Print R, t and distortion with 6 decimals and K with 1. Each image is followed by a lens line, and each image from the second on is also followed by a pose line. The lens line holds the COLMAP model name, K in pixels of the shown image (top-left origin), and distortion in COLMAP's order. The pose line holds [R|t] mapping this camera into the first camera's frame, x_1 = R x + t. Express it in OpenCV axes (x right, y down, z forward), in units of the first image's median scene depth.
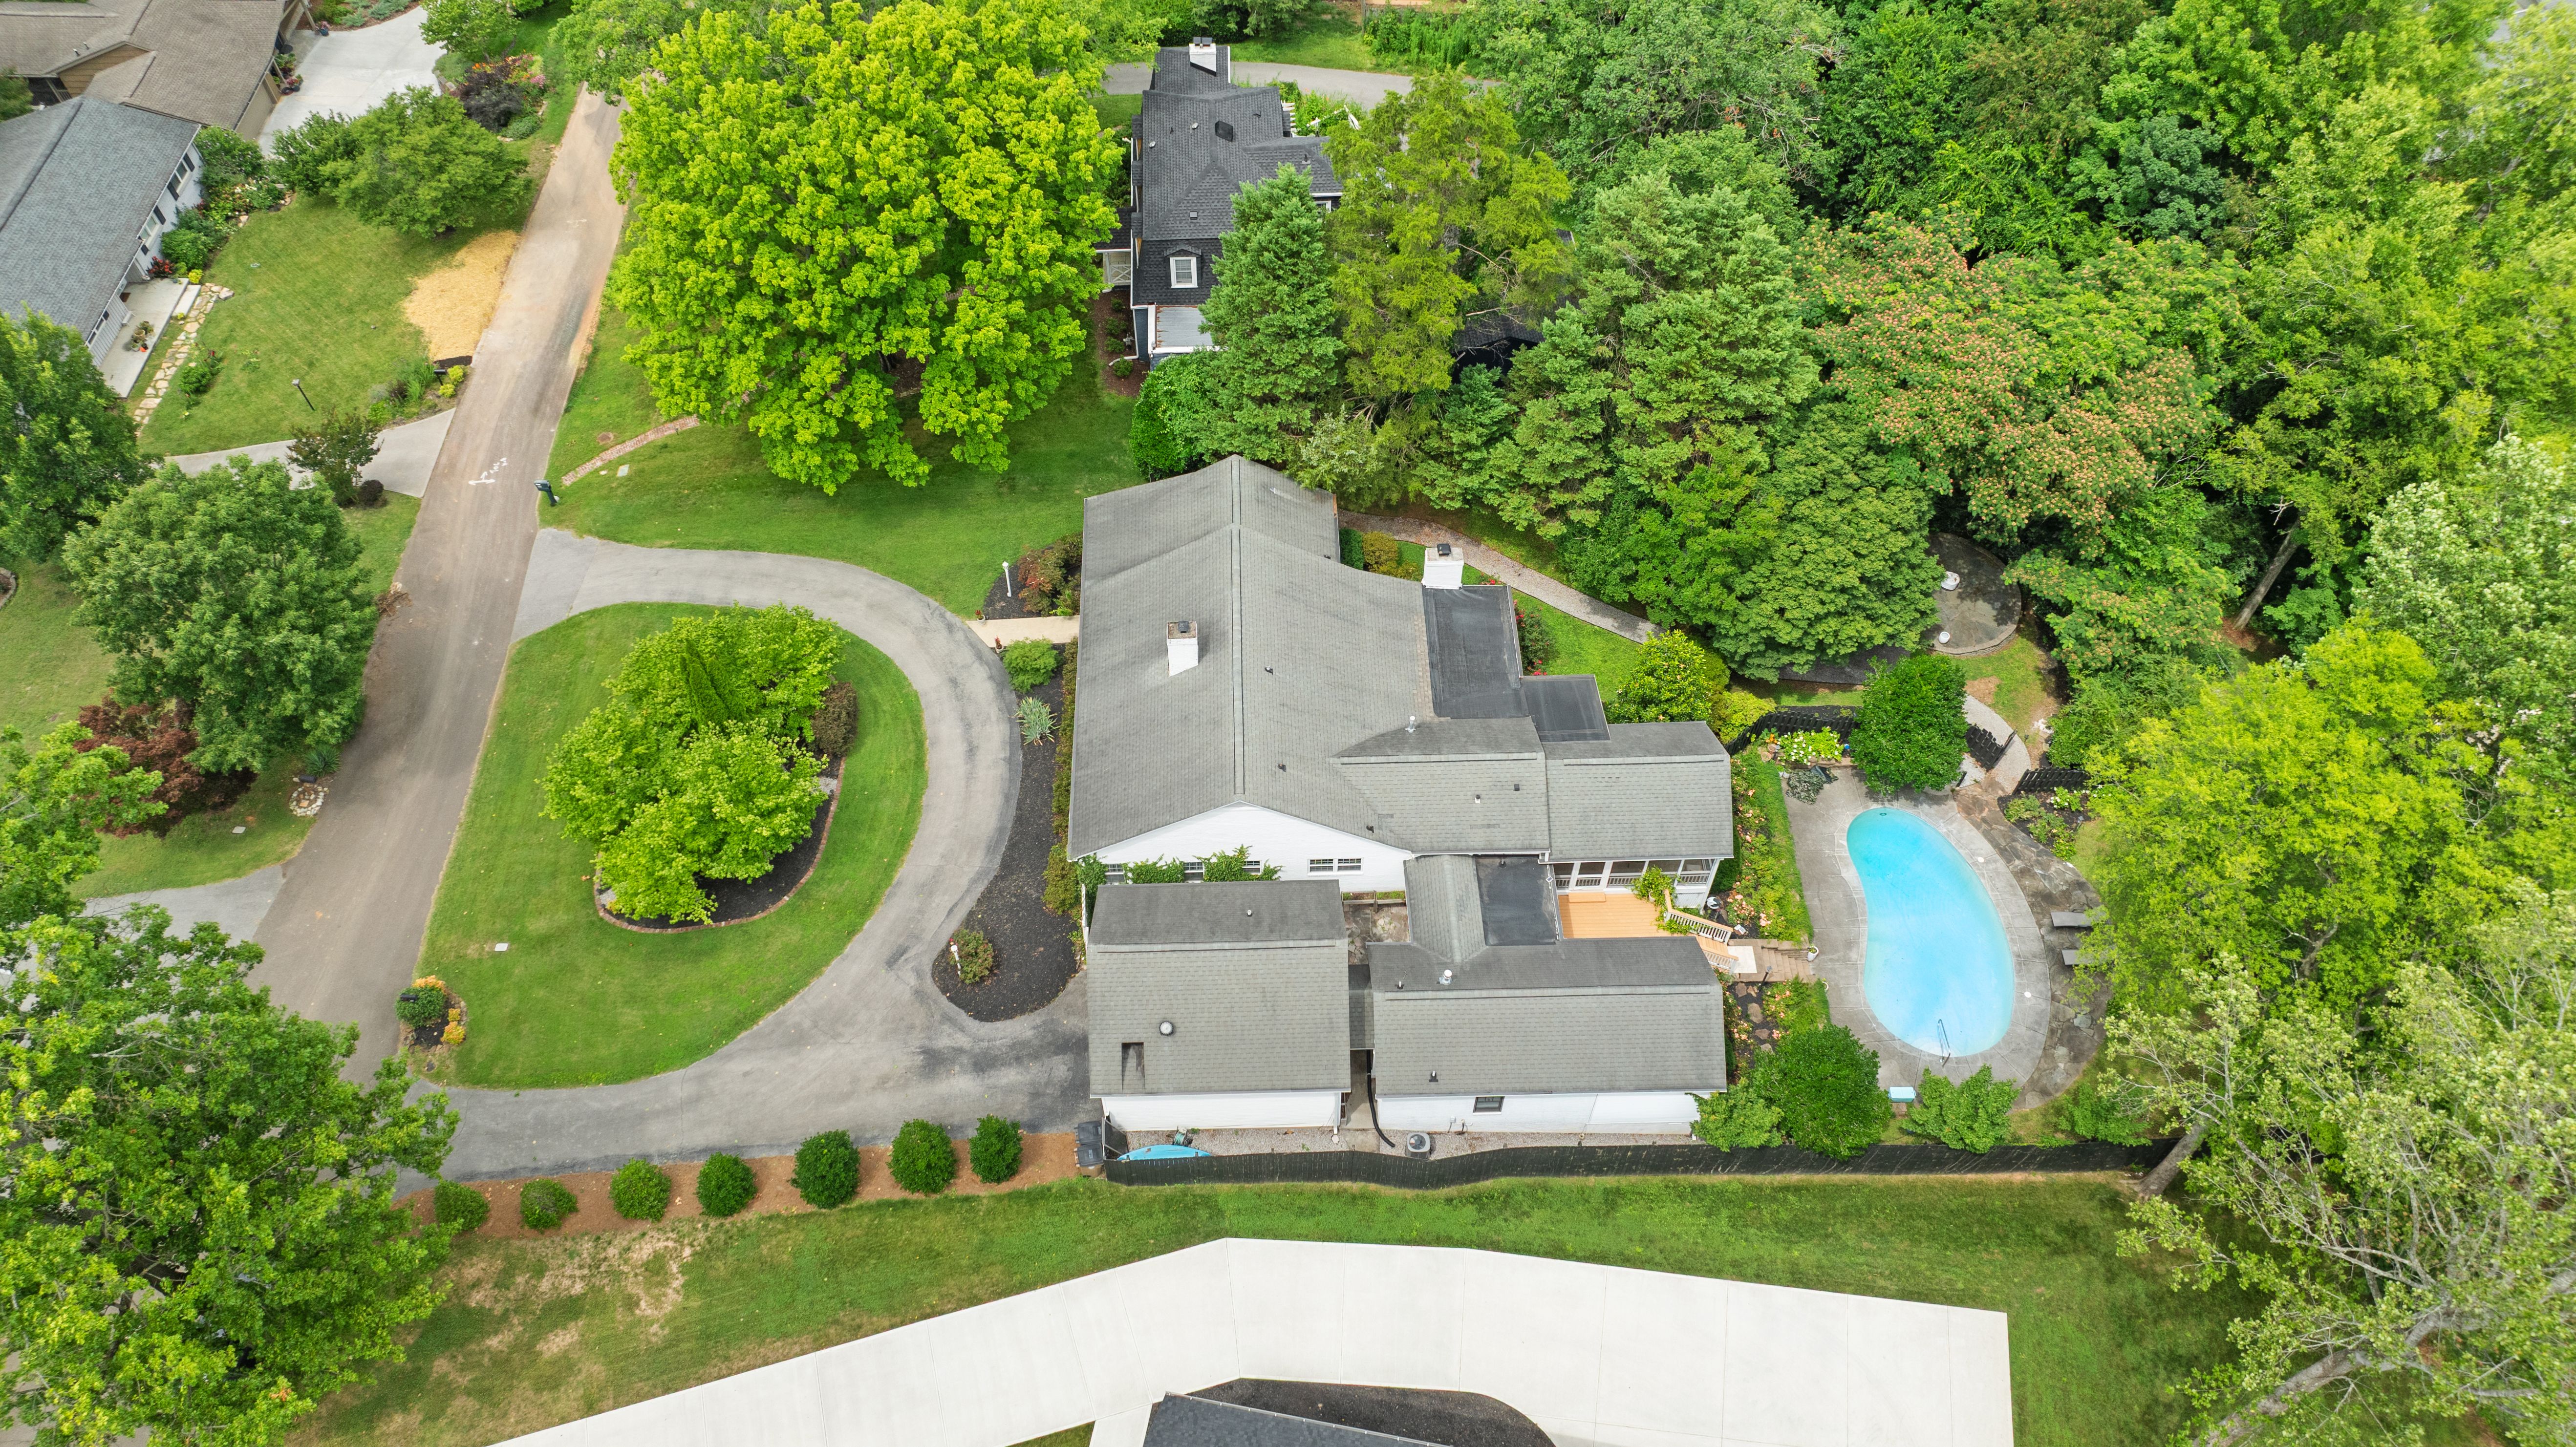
lens RADIAL K [[1835.6, 0, 1288.0], [0, 1835.6, 723.5], [0, 0, 1]] dist [-0.013774, 0.004392]
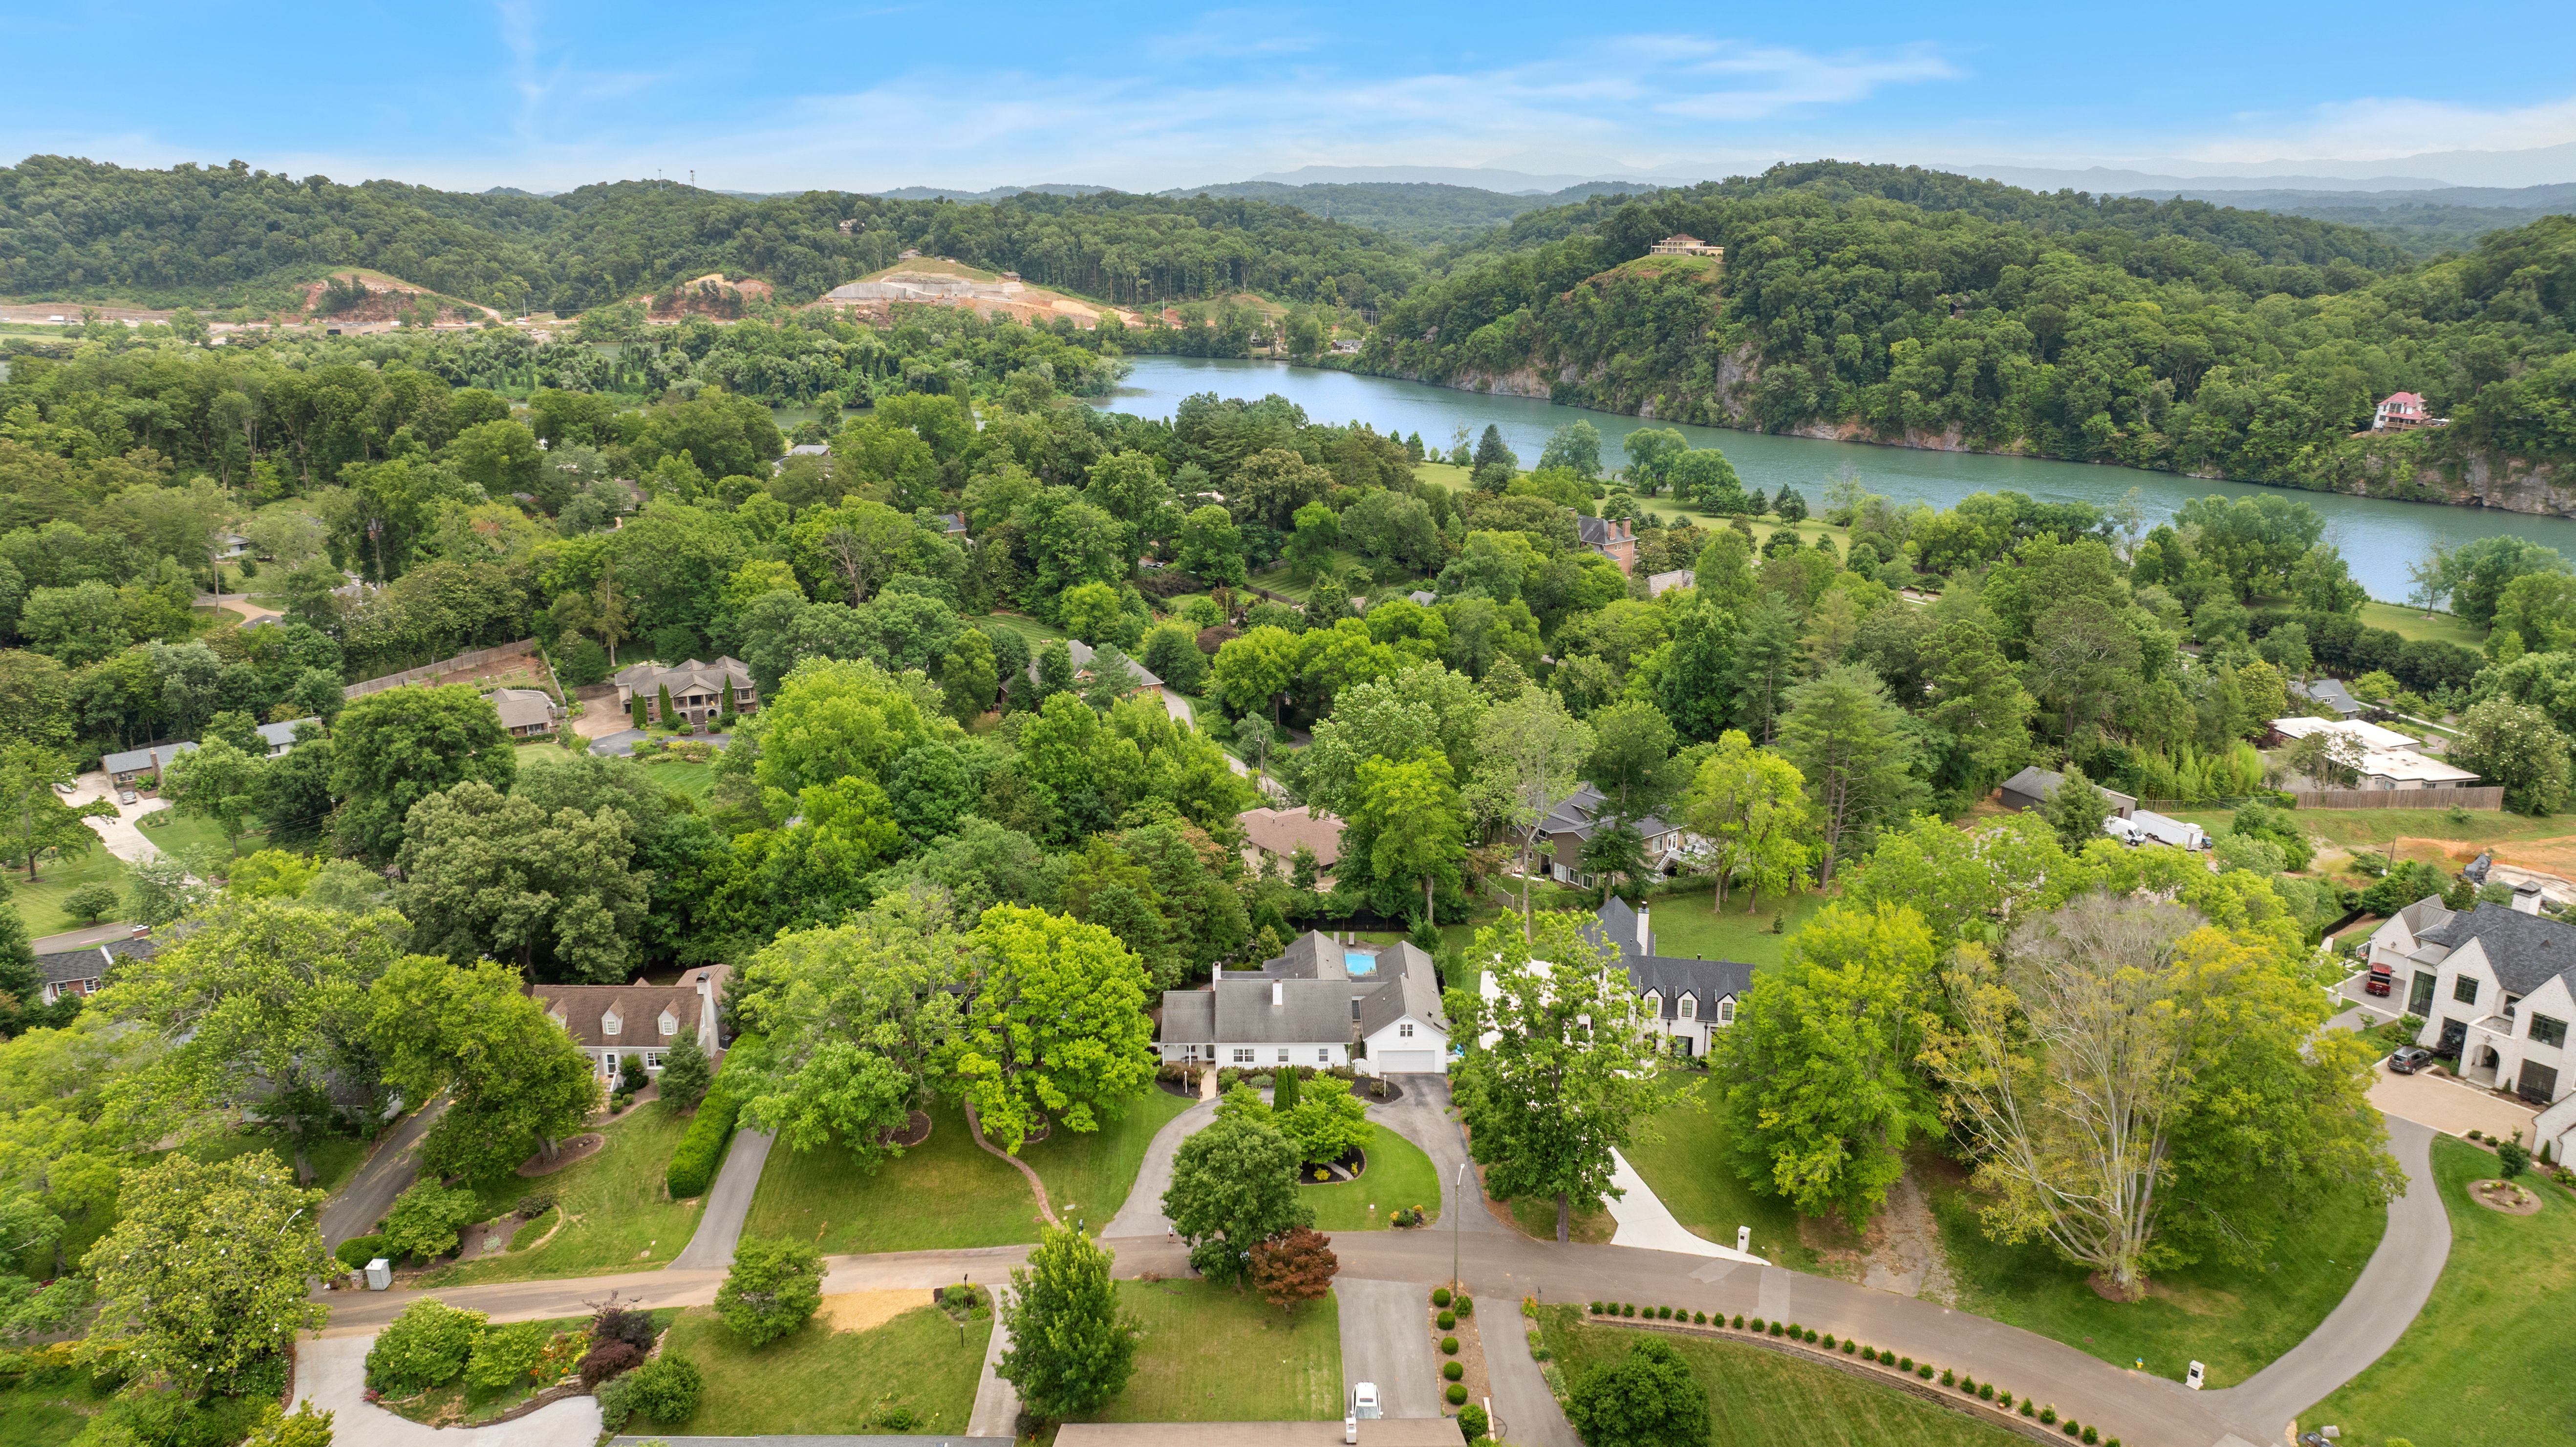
lens RADIAL K [[1835.6, 0, 1288.0], [0, 1835.6, 723.5], [0, 0, 1]] dist [-0.013774, 0.004392]
pose [[0.016159, -0.277481, 0.960595, -2.487650], [0.799570, 0.580435, 0.154216, -0.660051], [-0.600355, 0.765571, 0.231245, 0.116815]]
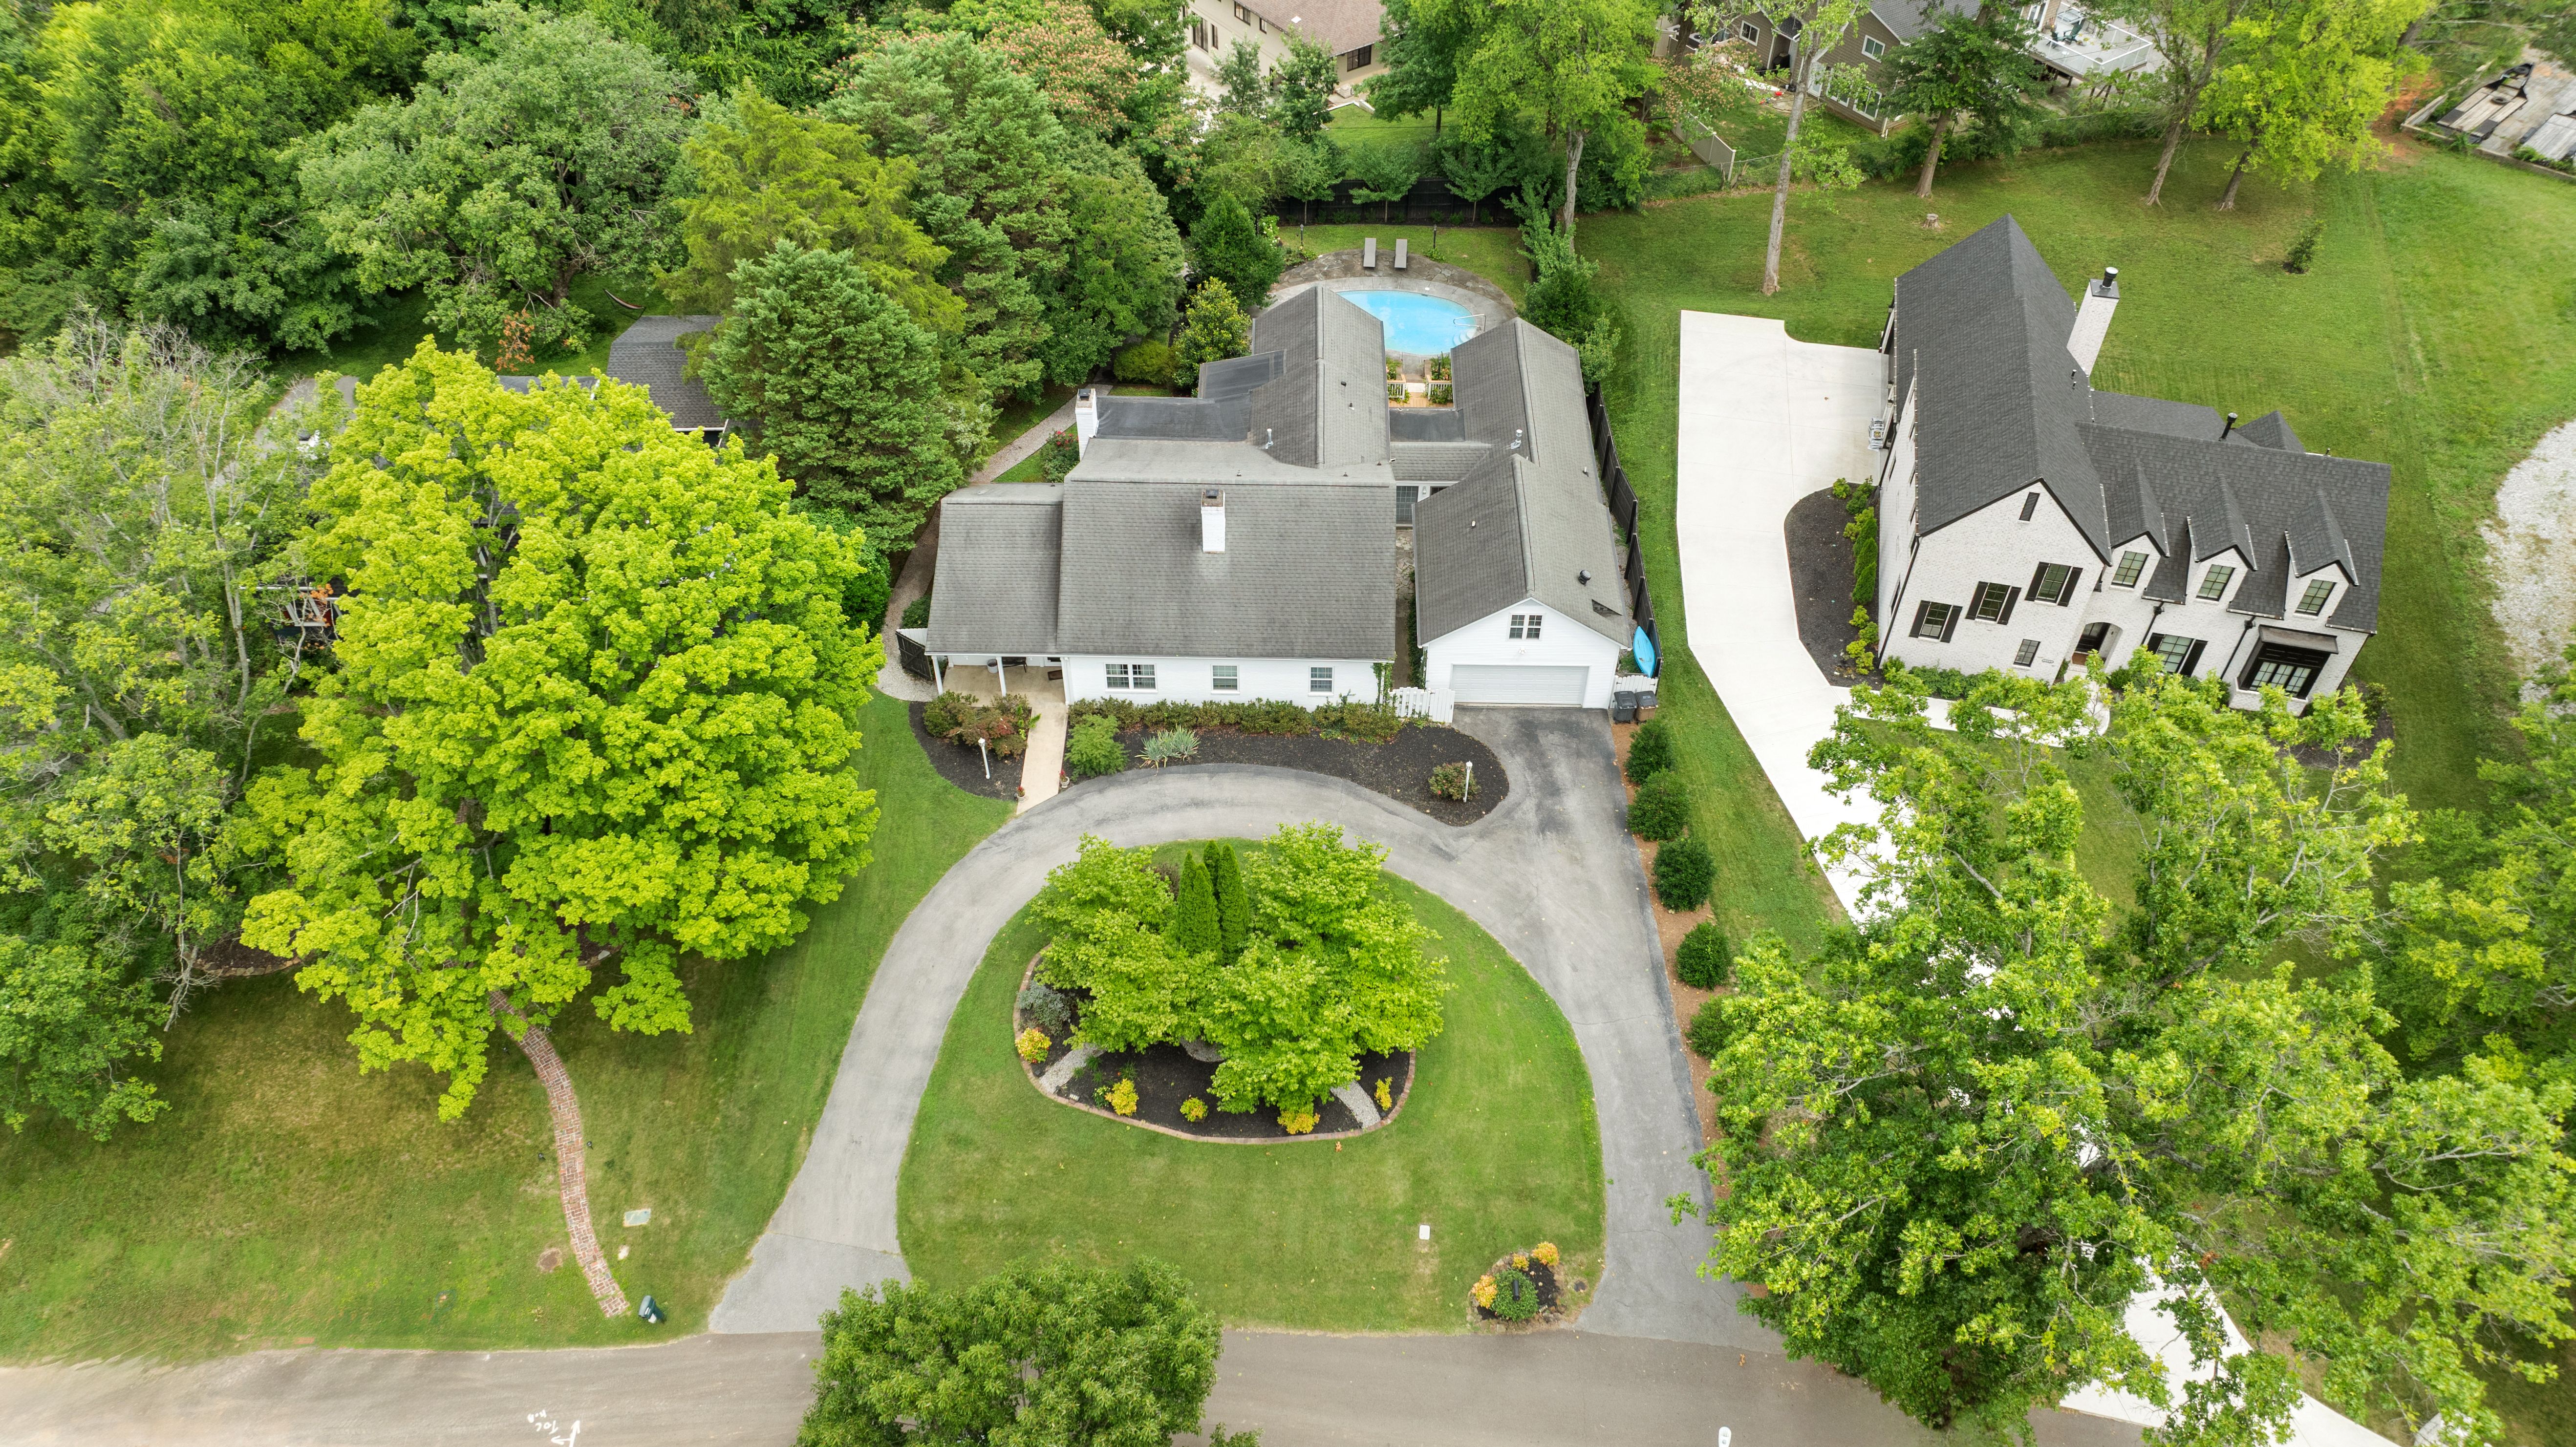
lens RADIAL K [[1835.6, 0, 1288.0], [0, 1835.6, 723.5], [0, 0, 1]] dist [-0.013774, 0.004392]
pose [[0.042829, -0.712842, 0.700016, -0.892380], [0.795444, 0.448275, 0.407821, -0.390827], [-0.604512, 0.539357, 0.586225, 0.440218]]
